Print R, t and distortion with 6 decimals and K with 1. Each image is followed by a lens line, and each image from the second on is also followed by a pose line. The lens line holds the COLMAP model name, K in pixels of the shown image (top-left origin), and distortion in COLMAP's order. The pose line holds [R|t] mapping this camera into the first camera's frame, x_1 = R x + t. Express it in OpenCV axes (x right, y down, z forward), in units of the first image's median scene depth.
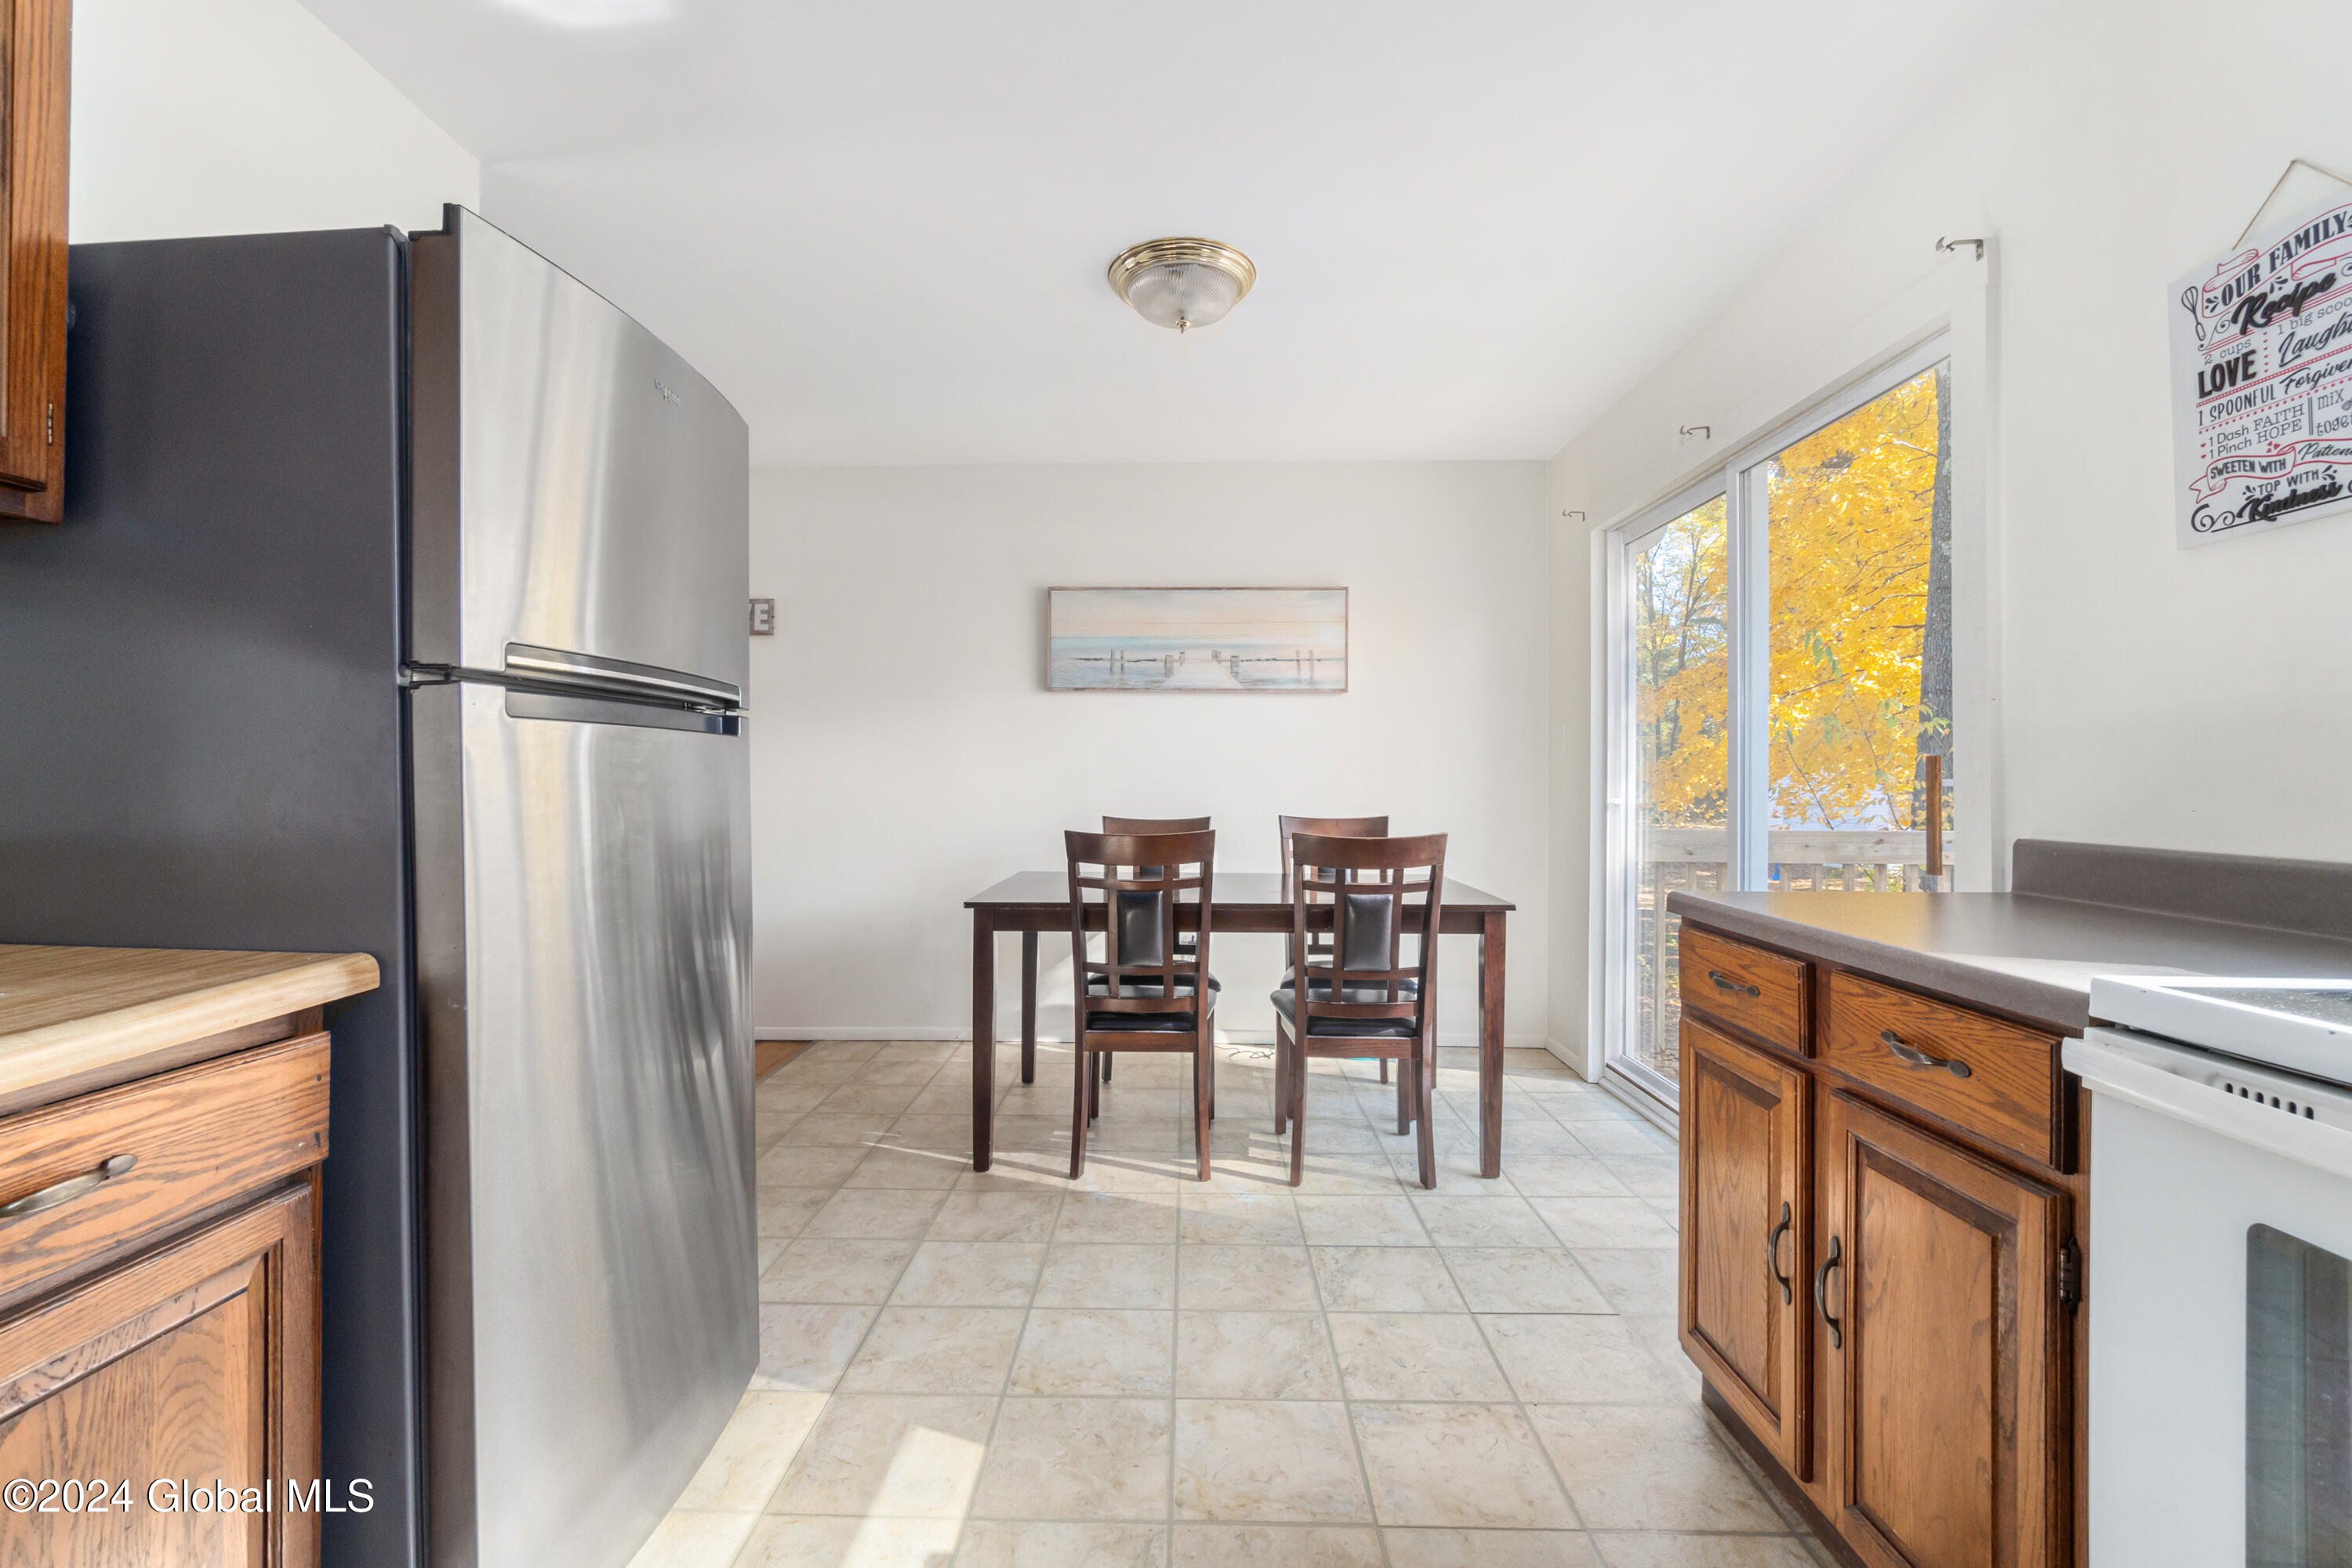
lens RADIAL K [[1027.4, 0, 1152.2], [0, 1027.4, 769.9], [0, 0, 1]] dist [-0.003478, 0.001184]
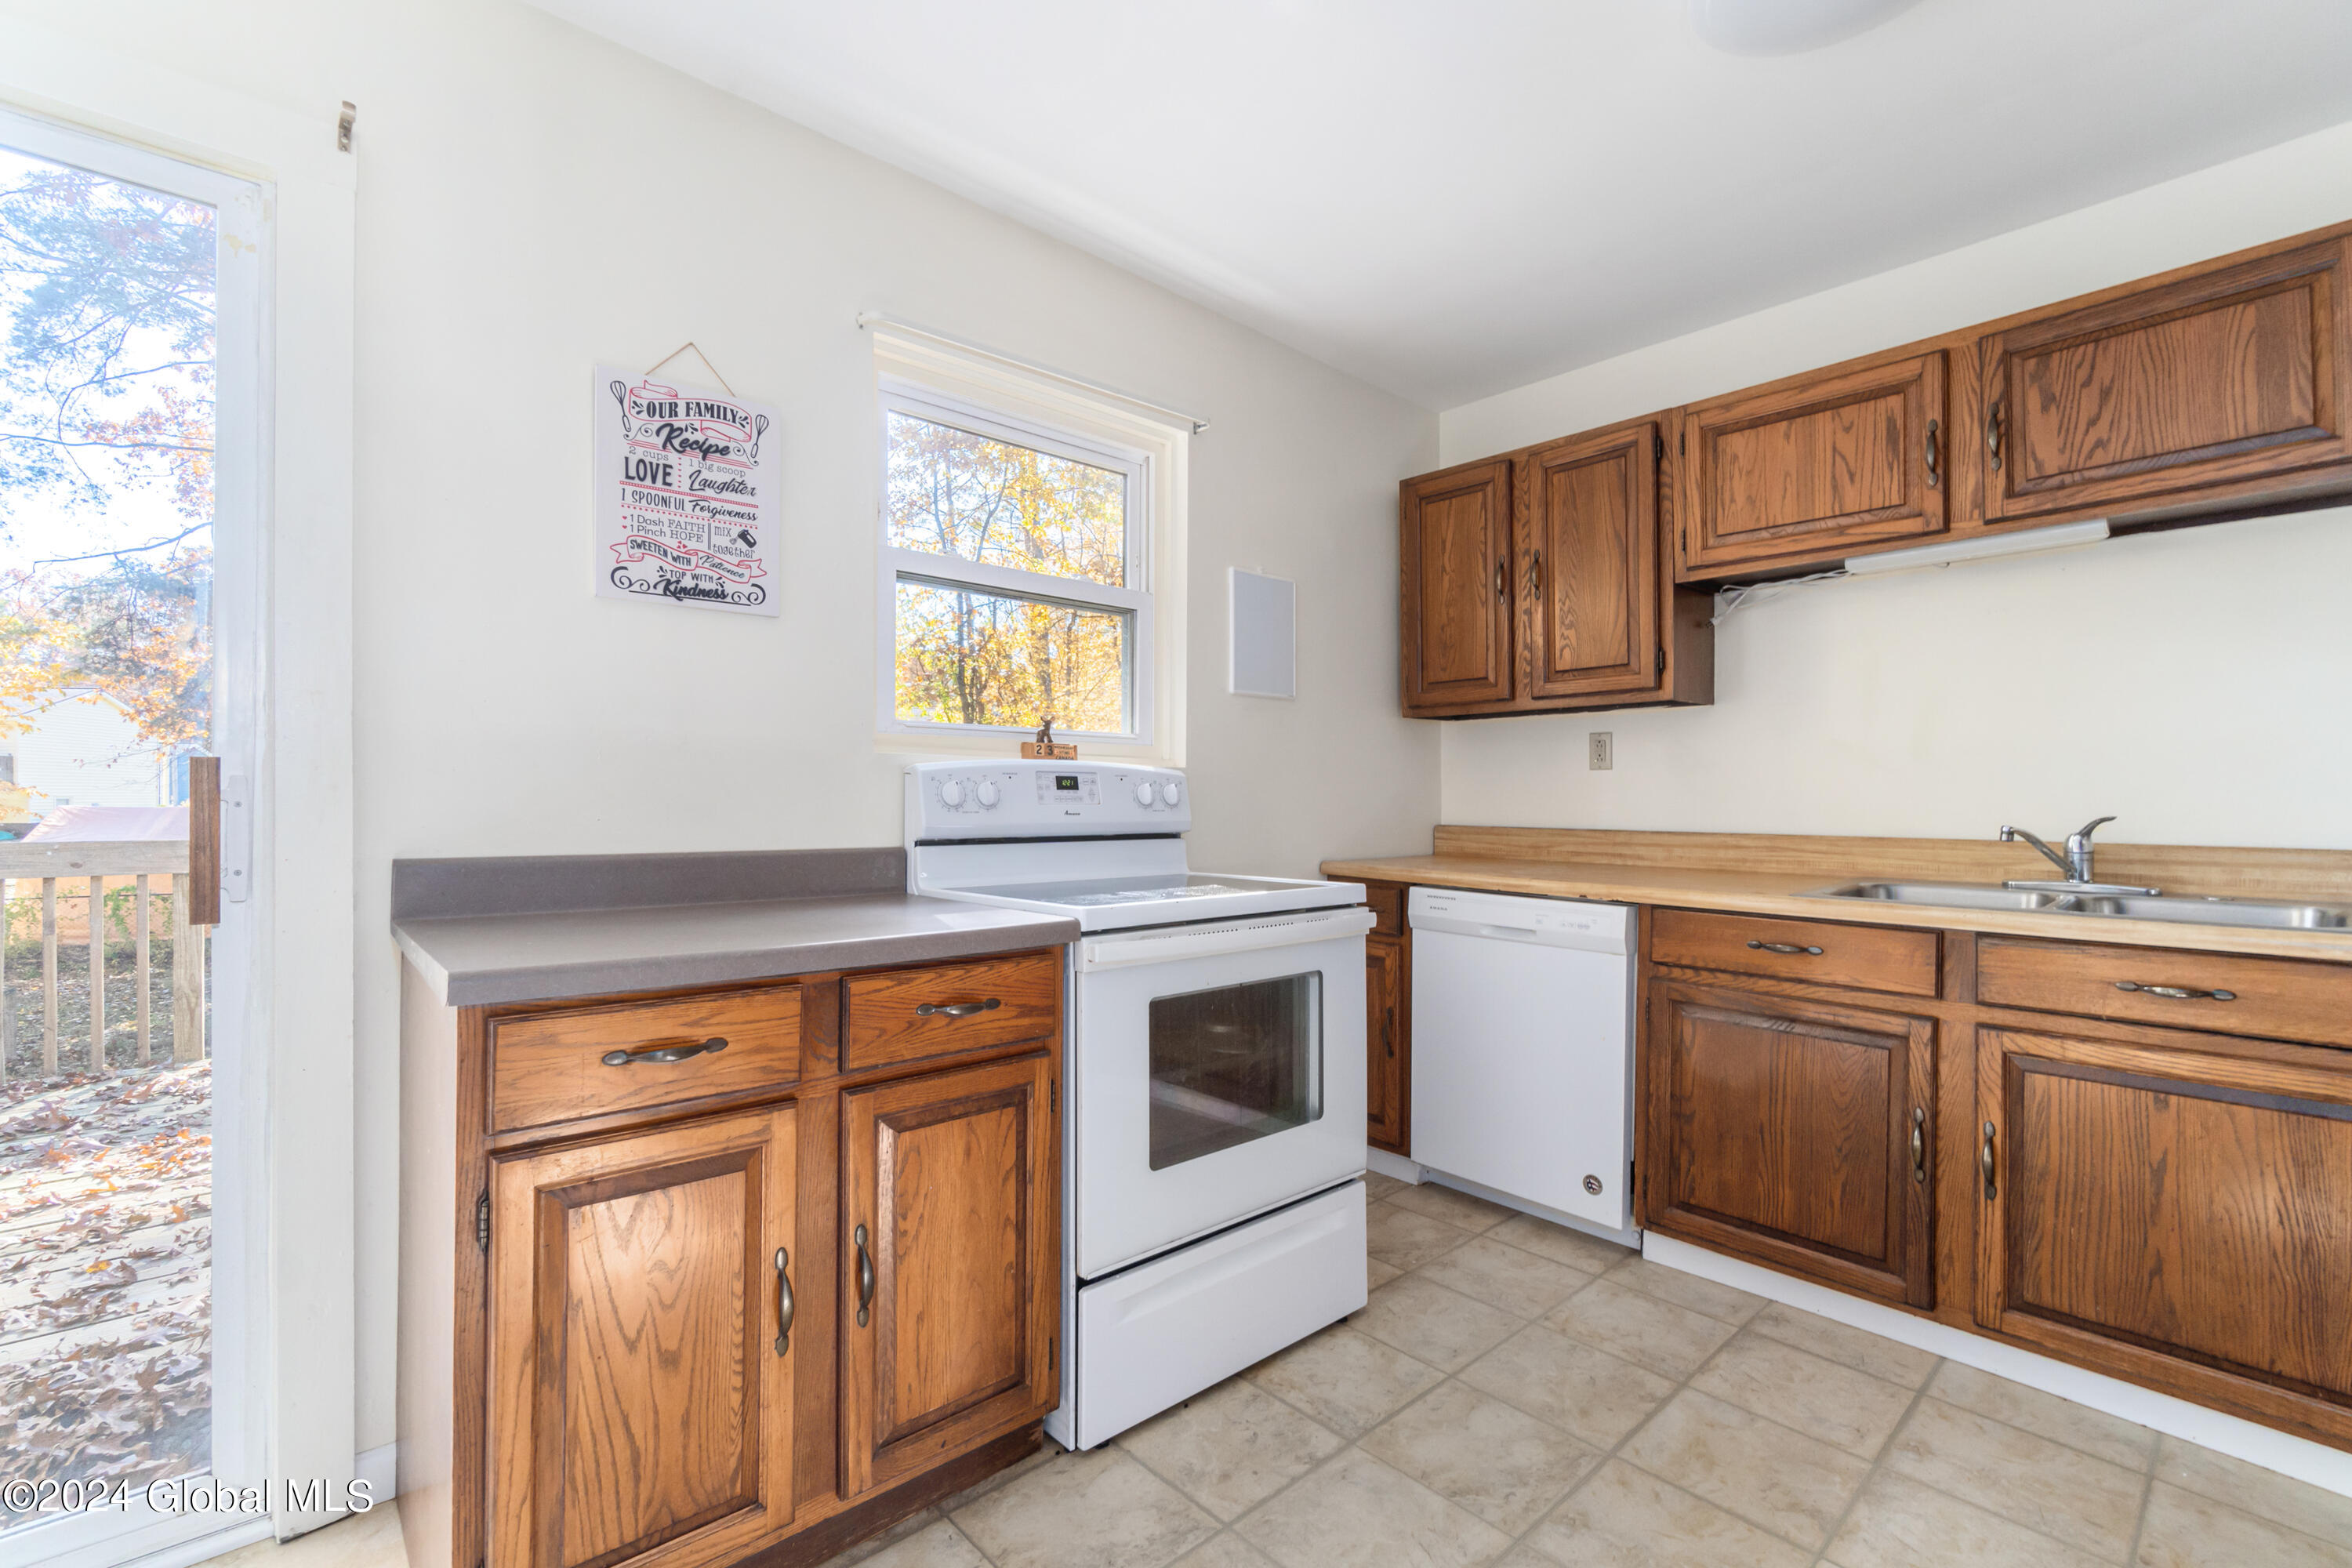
lens RADIAL K [[1027.4, 0, 1157.6], [0, 1027.4, 794.5], [0, 0, 1]] dist [-0.003478, 0.001184]
pose [[-0.692410, -0.001722, 0.721502, -0.207972], [-0.013338, 0.999857, -0.010413, 0.010361], [-0.721381, -0.016834, -0.692334, 1.006058]]
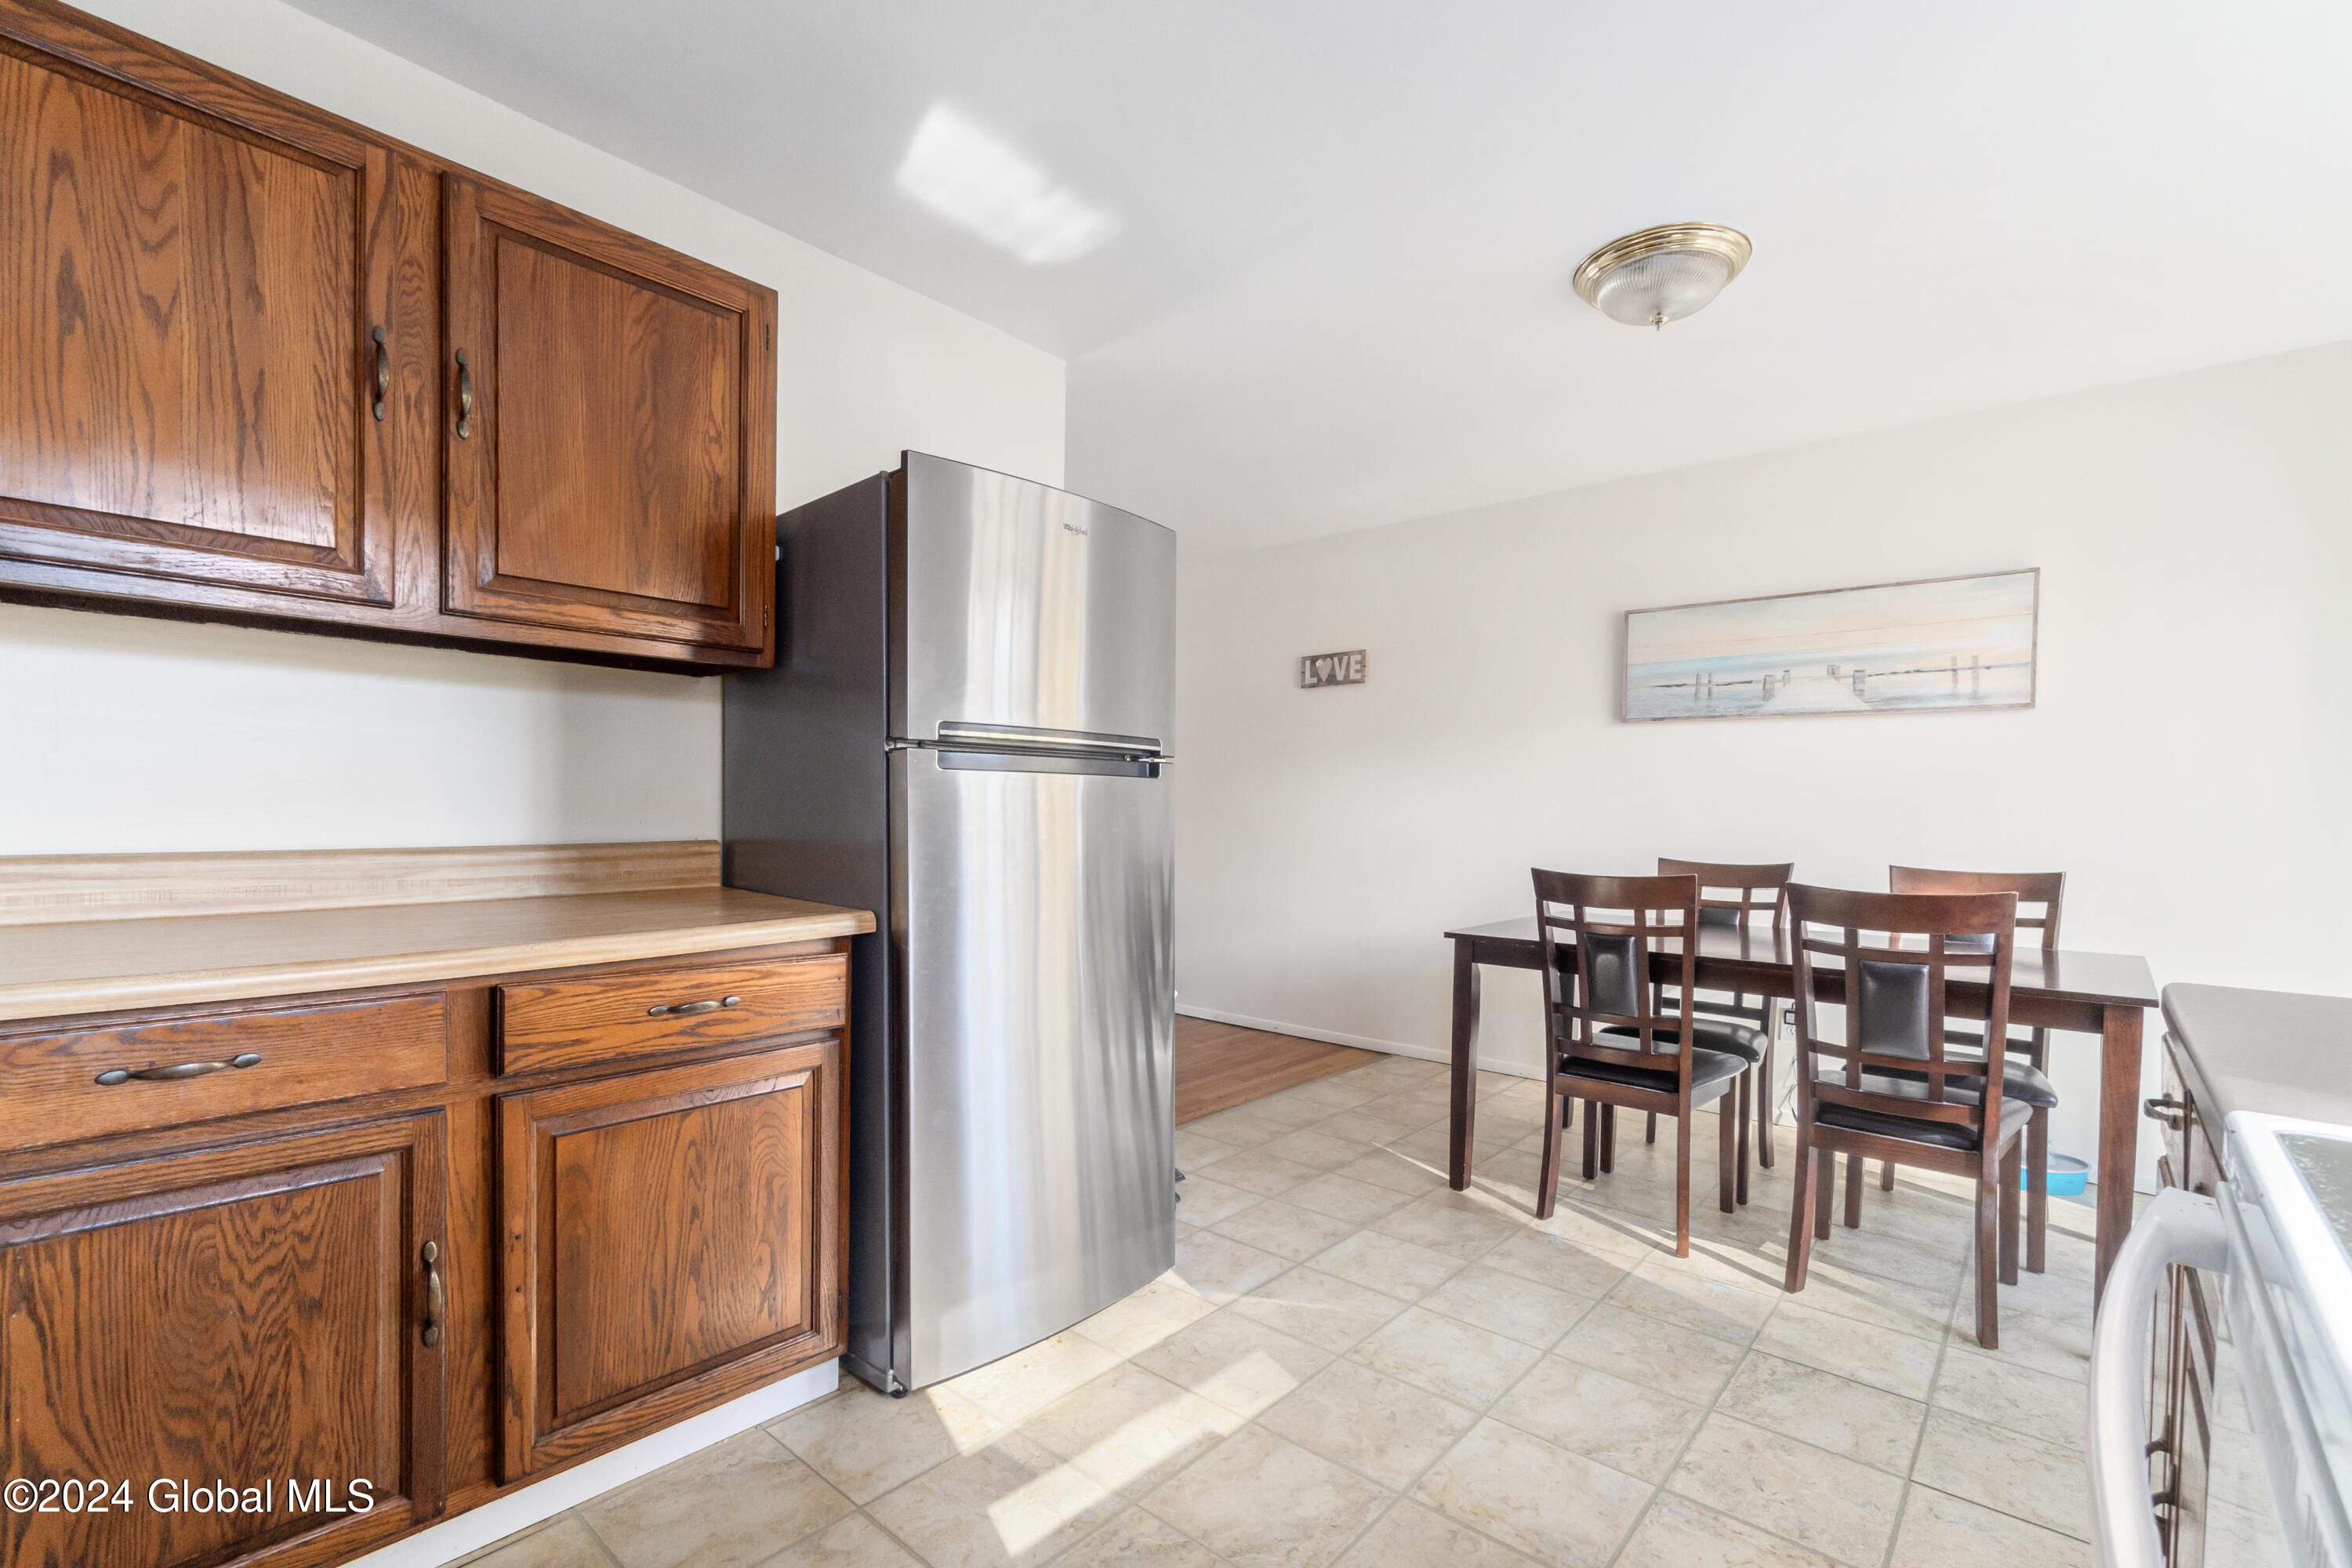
lens RADIAL K [[1027.4, 0, 1142.1], [0, 1027.4, 833.0], [0, 0, 1]] dist [-0.003478, 0.001184]
pose [[0.765675, 0.023570, -0.642796, 0.364912], [-0.006897, 0.999572, 0.028436, -0.000026], [0.643191, -0.017339, 0.765509, -0.001343]]
